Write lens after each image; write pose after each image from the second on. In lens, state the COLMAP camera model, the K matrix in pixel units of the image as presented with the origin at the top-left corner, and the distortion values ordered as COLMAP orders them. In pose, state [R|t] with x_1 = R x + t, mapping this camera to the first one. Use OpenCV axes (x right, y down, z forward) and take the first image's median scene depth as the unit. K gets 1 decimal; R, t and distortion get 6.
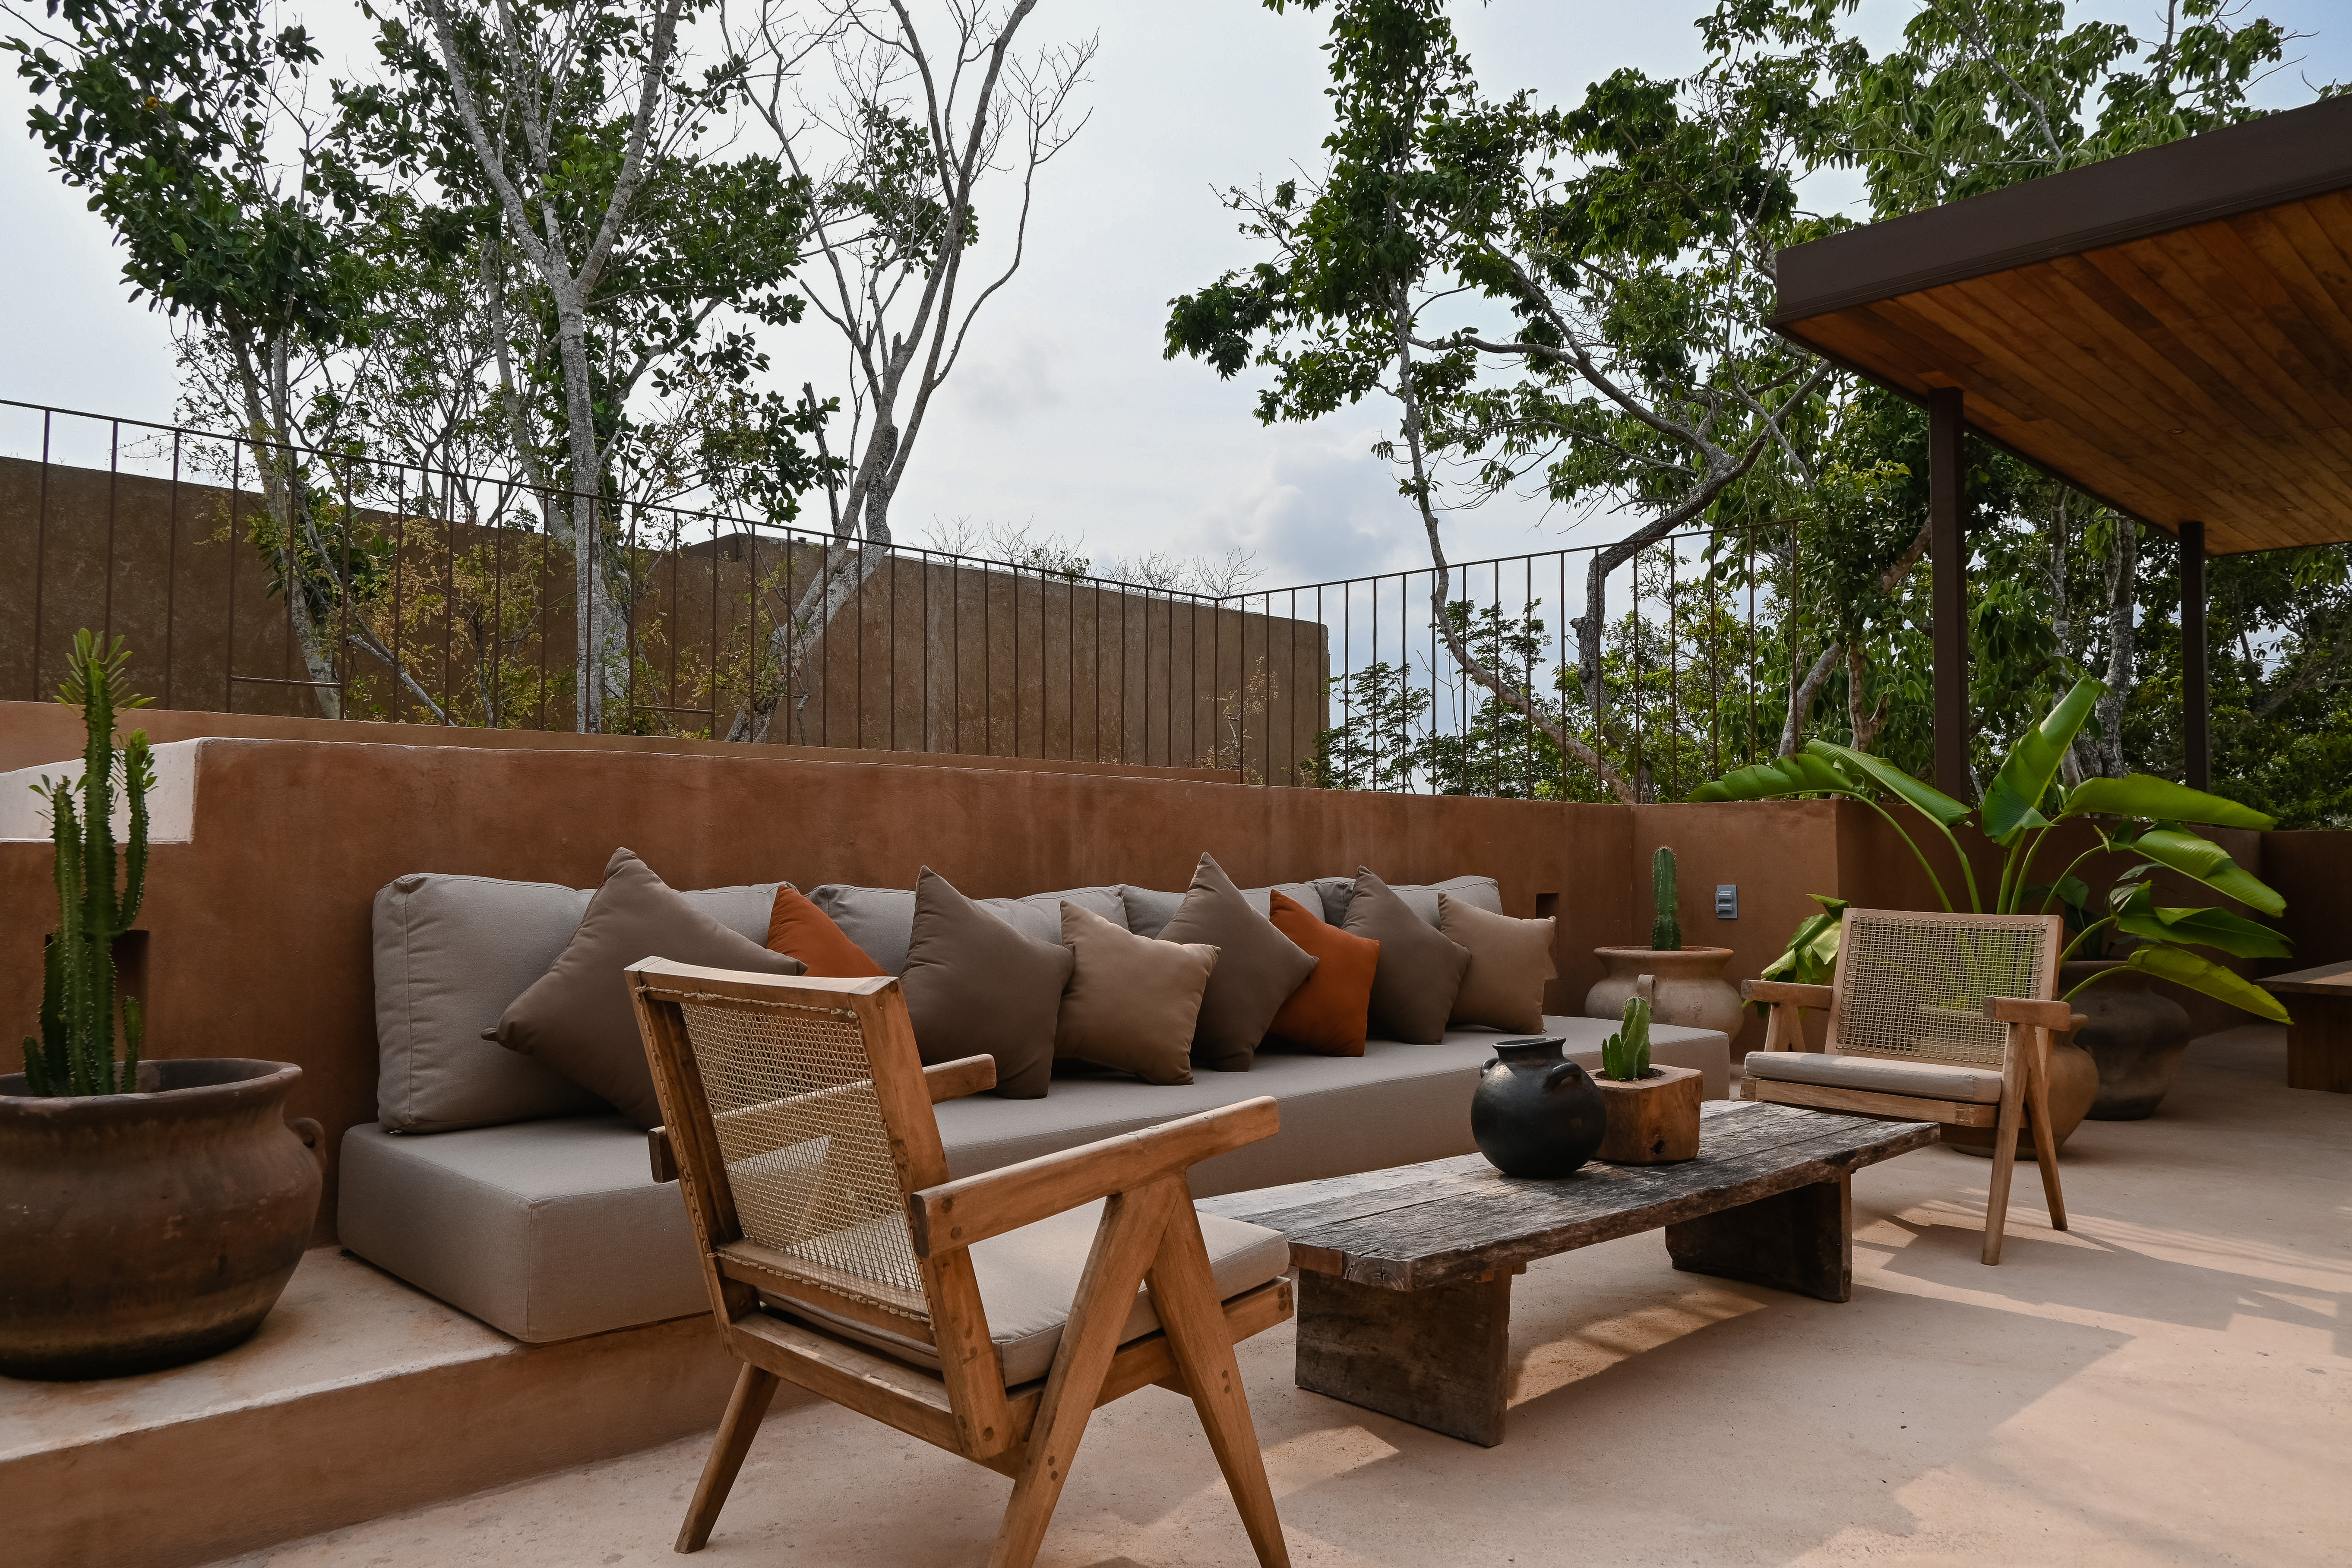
lens RADIAL K [[1636.4, 0, 1178.0], [0, 1636.4, 775.7], [0, 0, 1]] dist [-0.007441, 0.004994]
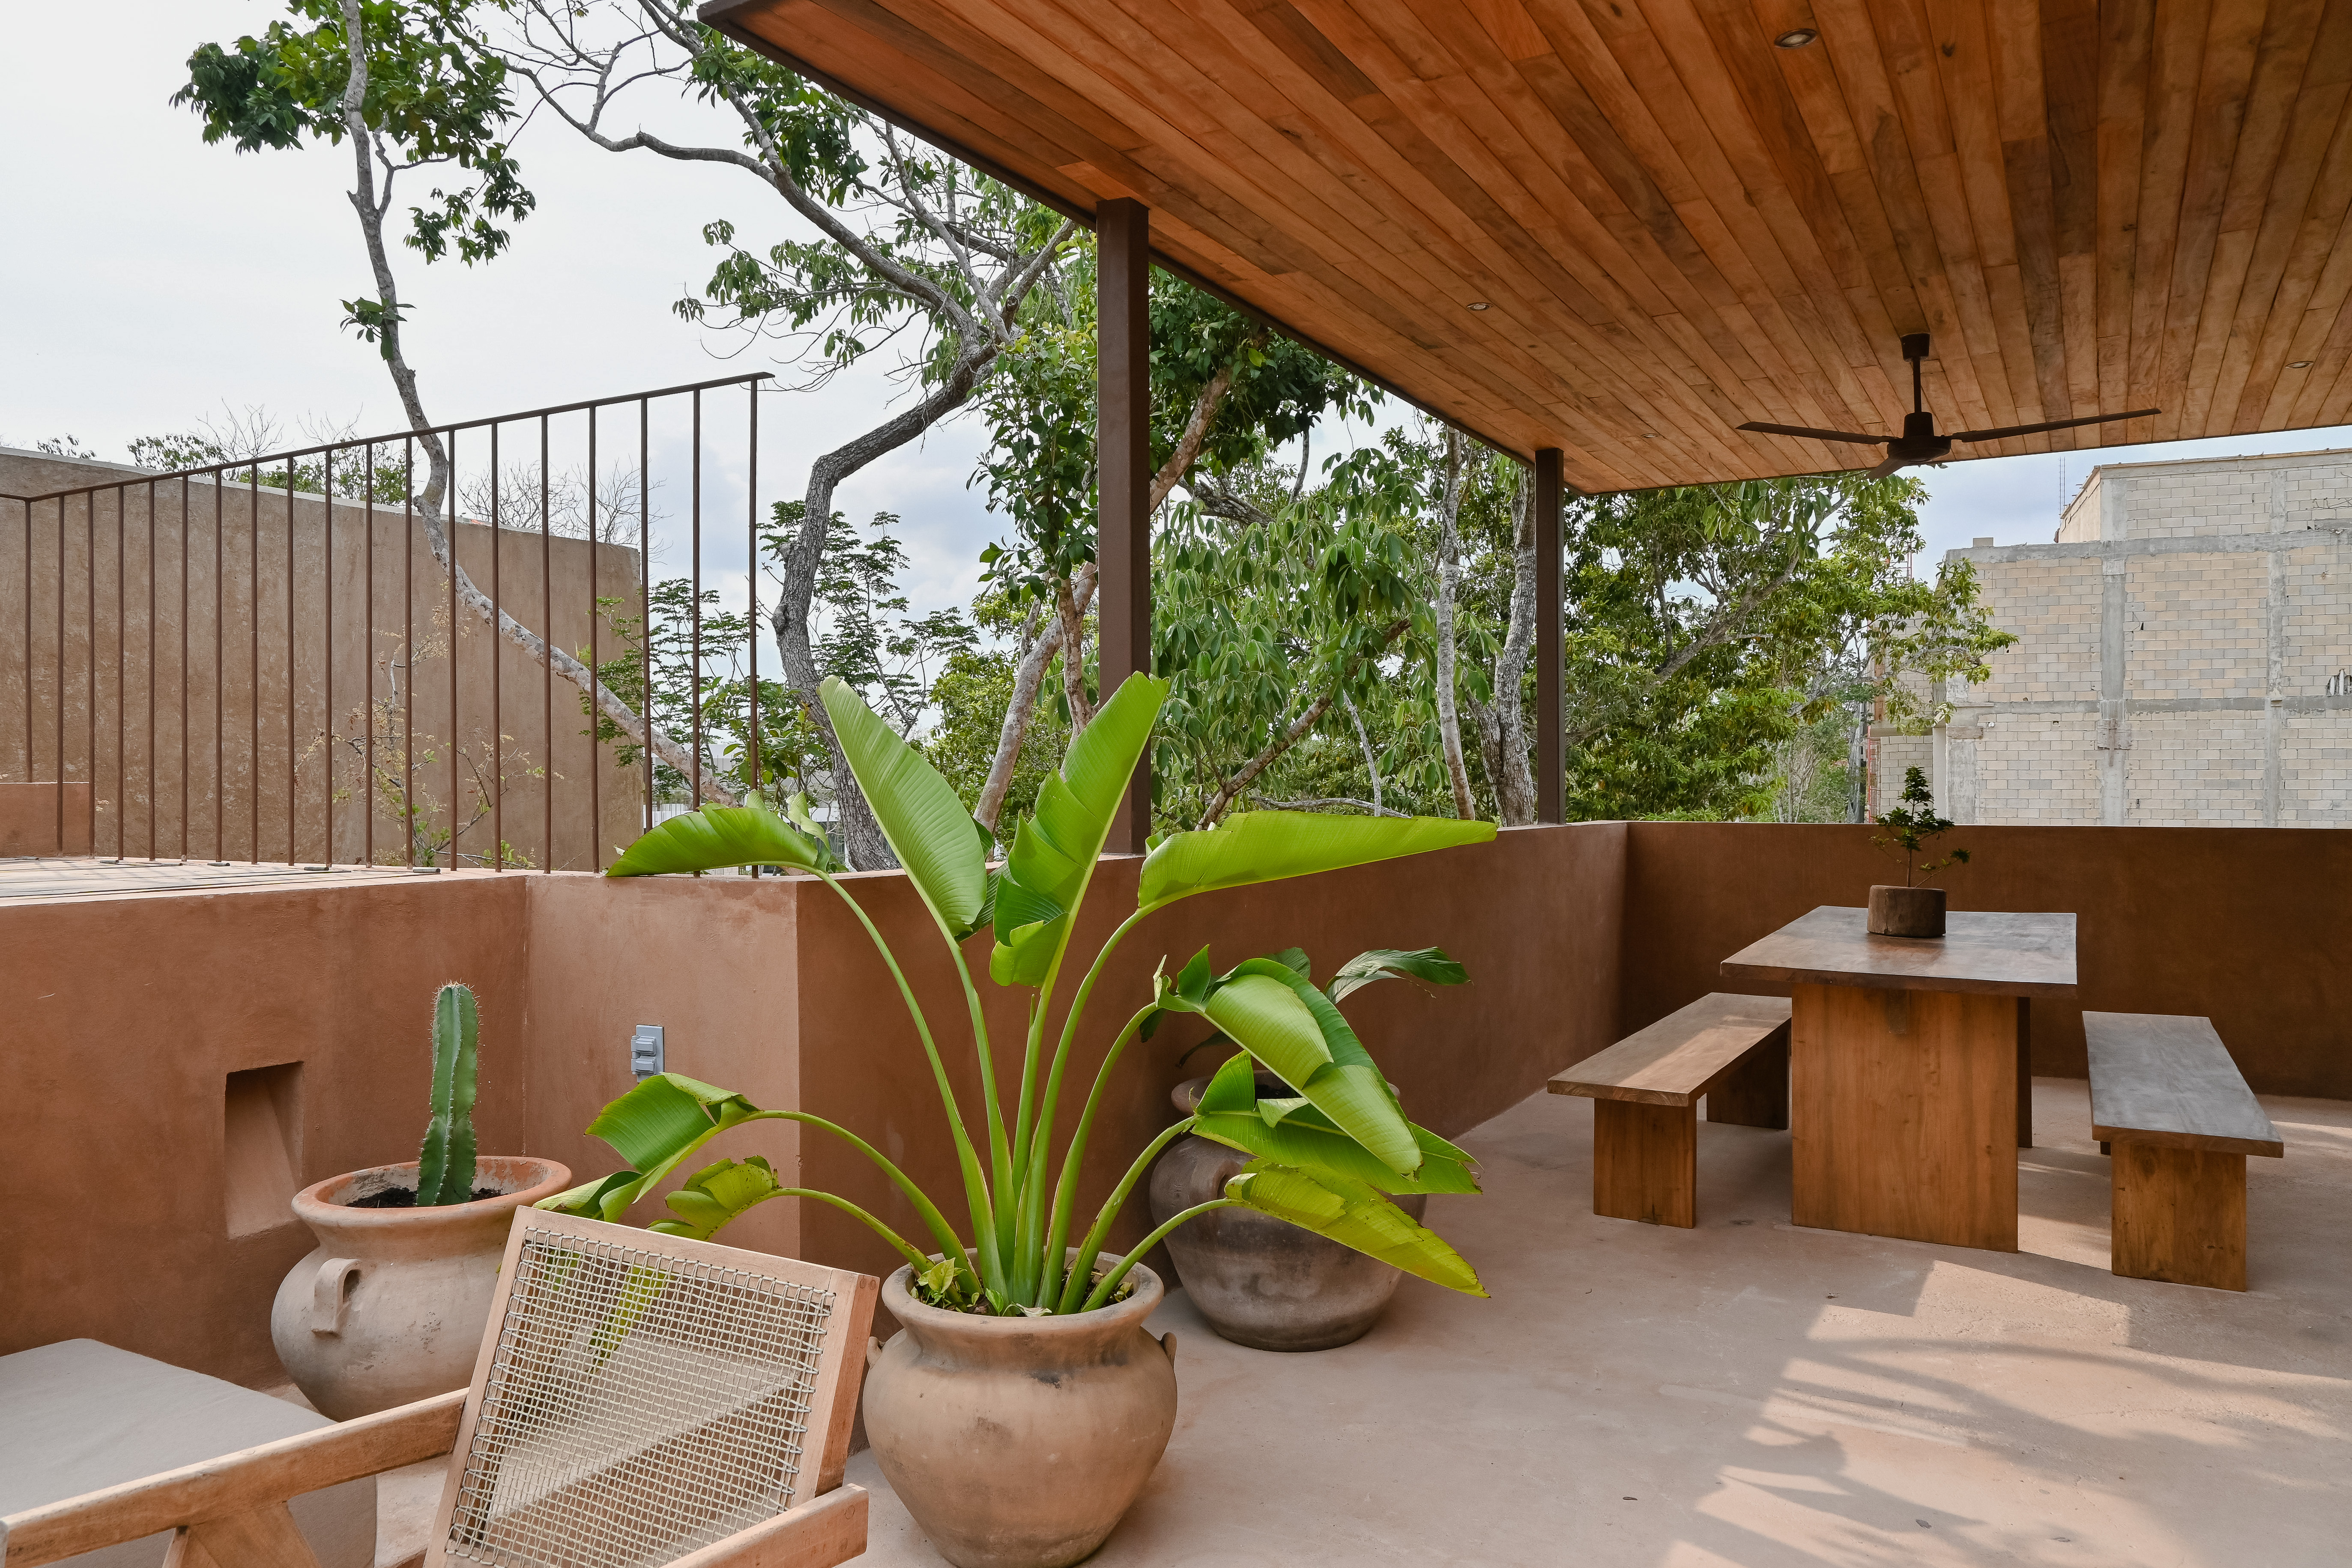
lens RADIAL K [[1636.3, 0, 1178.0], [0, 1636.3, 775.7], [0, 0, 1]] dist [-0.007441, 0.004994]
pose [[0.965181, -0.008313, 0.261452, 0.332439], [-0.003086, 0.999064, 0.043157, -0.039931], [-0.261566, -0.042461, 0.964251, 0.375912]]
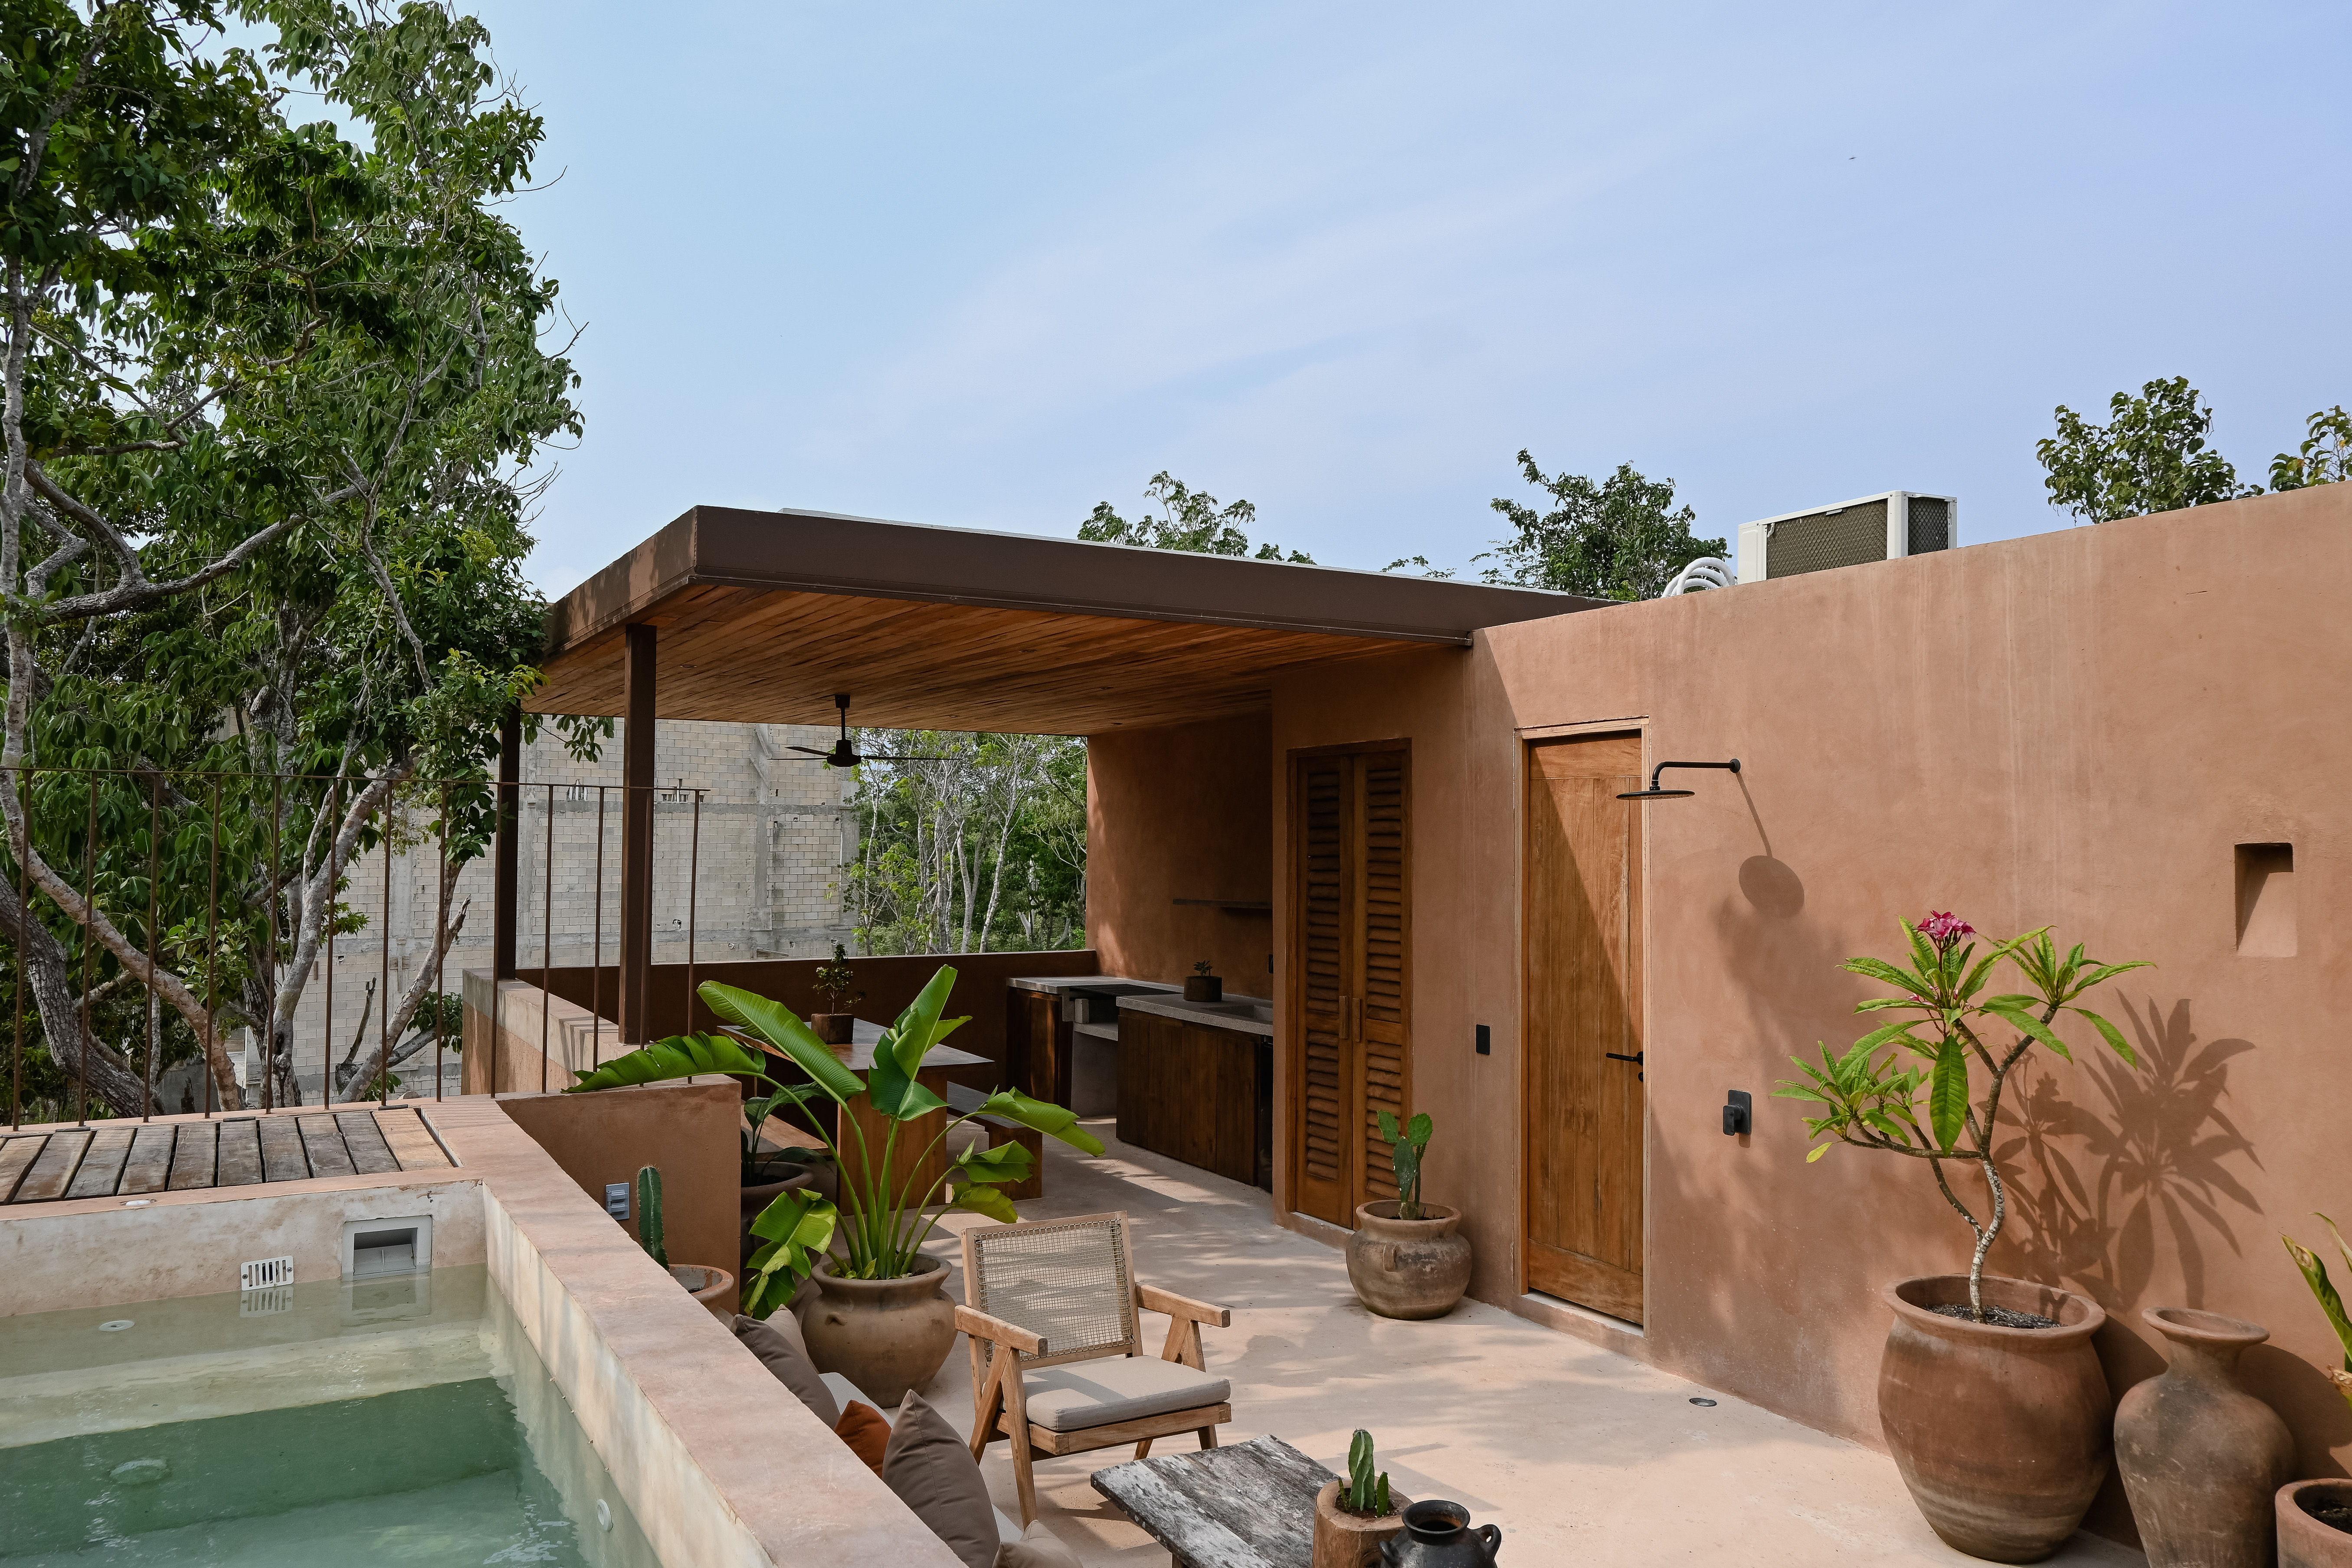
lens RADIAL K [[1634.0, 0, 1181.4], [0, 1634.0, 779.0], [0, 0, 1]] dist [-0.004505, -0.002672]
pose [[0.261657, 0.035624, 0.964503, -0.434985], [-0.048758, 0.998531, -0.023653, -0.140055], [-0.963928, -0.040838, 0.263010, 0.420156]]
